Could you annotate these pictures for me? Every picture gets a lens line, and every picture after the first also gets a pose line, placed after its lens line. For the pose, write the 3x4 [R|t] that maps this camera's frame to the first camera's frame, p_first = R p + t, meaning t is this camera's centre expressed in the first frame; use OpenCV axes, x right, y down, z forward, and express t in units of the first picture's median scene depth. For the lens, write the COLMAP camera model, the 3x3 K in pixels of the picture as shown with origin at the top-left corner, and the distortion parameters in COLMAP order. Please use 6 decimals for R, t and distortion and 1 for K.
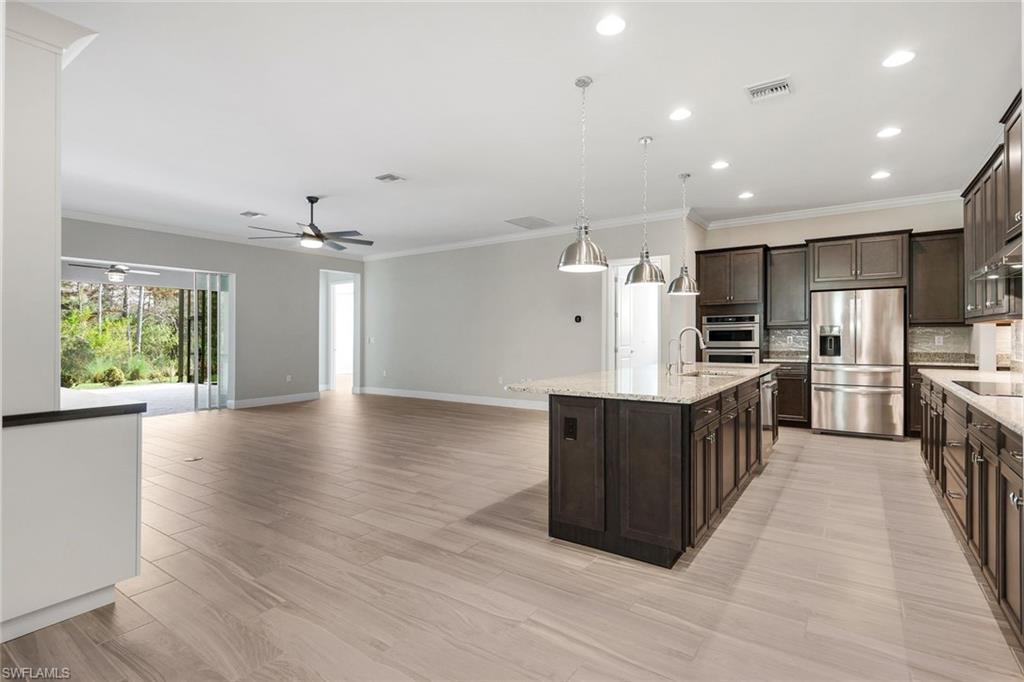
lens RADIAL K [[490.0, 0, 521.6], [0, 490.0, 338.0], [0, 0, 1]] dist [0.009081, -0.001171]
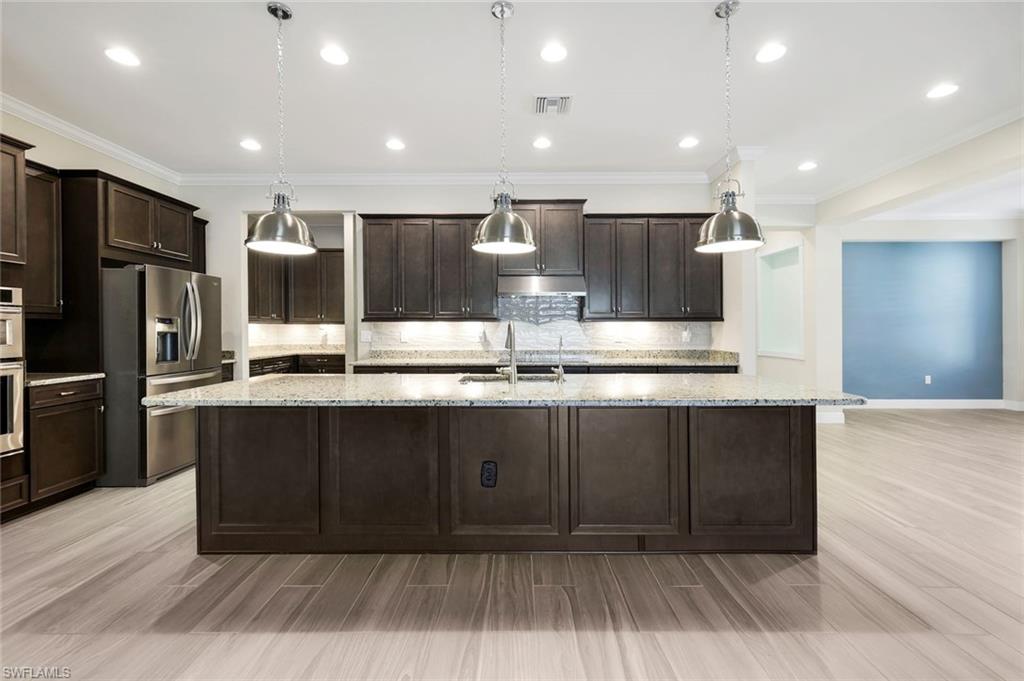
lens RADIAL K [[456.1, 0, 512.7], [0, 456.1, 325.7], [0, 0, 1]] dist [0.007376, 0.000702]
pose [[-0.555630, 0.007549, 0.831395, -0.166430], [0.004411, 0.999971, -0.006133, -0.007331], [-0.831418, 0.000259, -0.555647, 0.955911]]
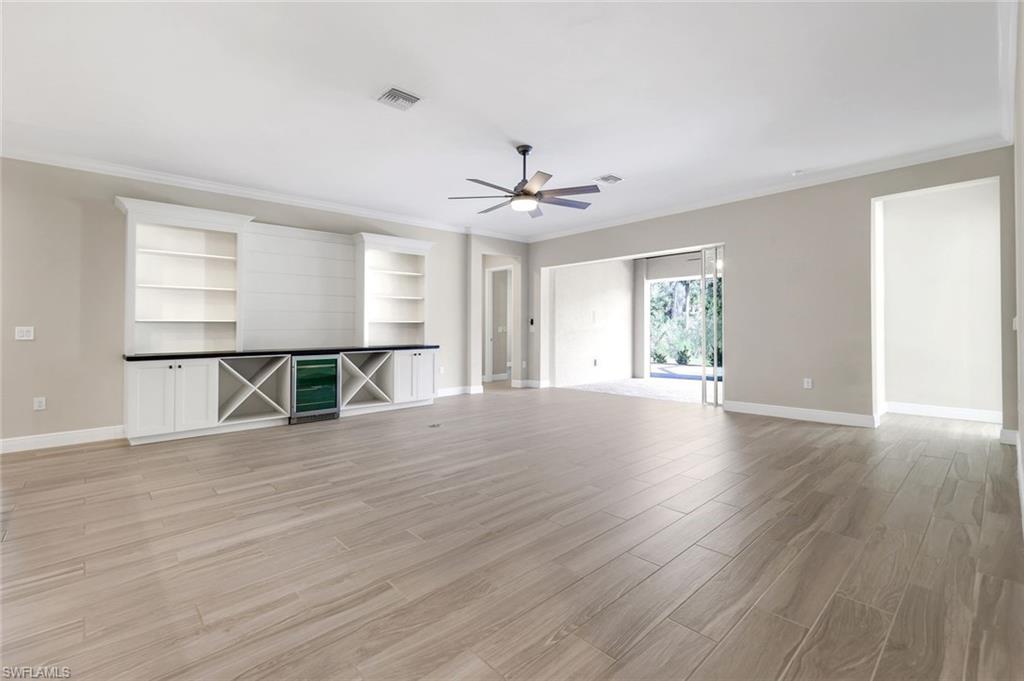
lens RADIAL K [[456.1, 0, 510.2], [0, 456.1, 328.5], [0, 0, 1]] dist [0.007376, 0.000702]
pose [[-0.225551, 0.004767, -0.974220, 0.301667], [0.004450, 0.999983, 0.003863, 0.002701], [0.974221, -0.003464, -0.225569, 1.181275]]
